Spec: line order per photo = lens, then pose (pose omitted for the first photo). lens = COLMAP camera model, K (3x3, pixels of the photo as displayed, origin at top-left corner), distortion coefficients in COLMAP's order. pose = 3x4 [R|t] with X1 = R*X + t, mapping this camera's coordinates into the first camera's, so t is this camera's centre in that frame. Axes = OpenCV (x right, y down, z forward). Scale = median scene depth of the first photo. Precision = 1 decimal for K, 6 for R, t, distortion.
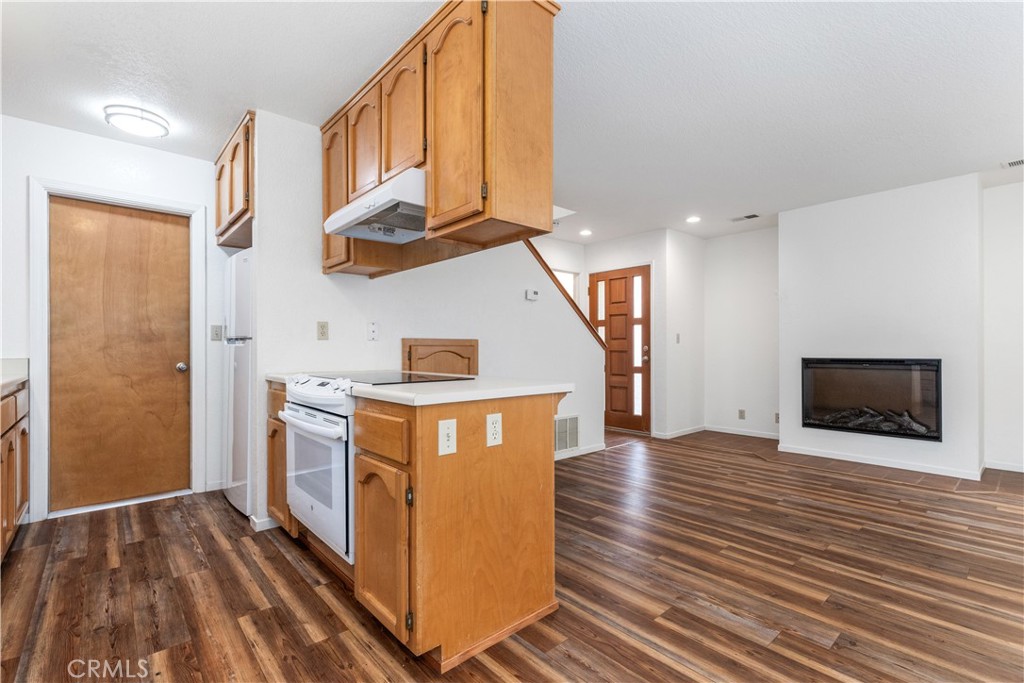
lens RADIAL K [[469.6, 0, 507.7], [0, 469.6, 347.6], [0, 0, 1]] dist [0.000194, -0.000121]
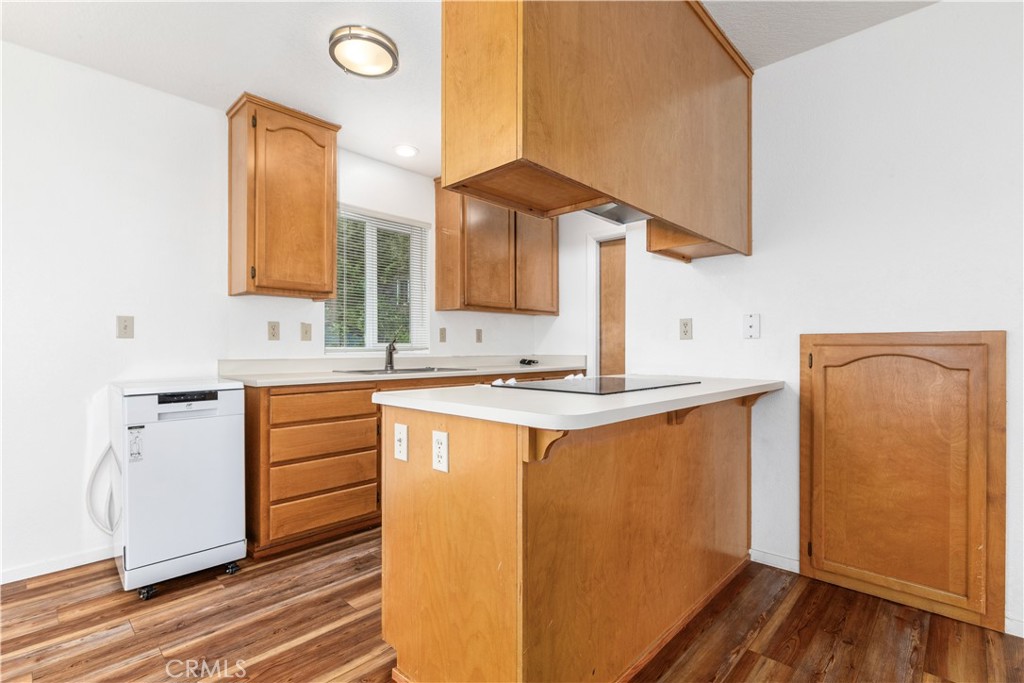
lens RADIAL K [[469.6, 0, 507.7], [0, 469.6, 347.6], [0, 0, 1]] dist [0.000194, -0.000121]
pose [[0.092970, -0.000502, -0.995669, 0.439298], [0.002108, 0.999998, -0.000307, -0.001759], [0.995667, -0.002071, 0.092971, 0.582285]]
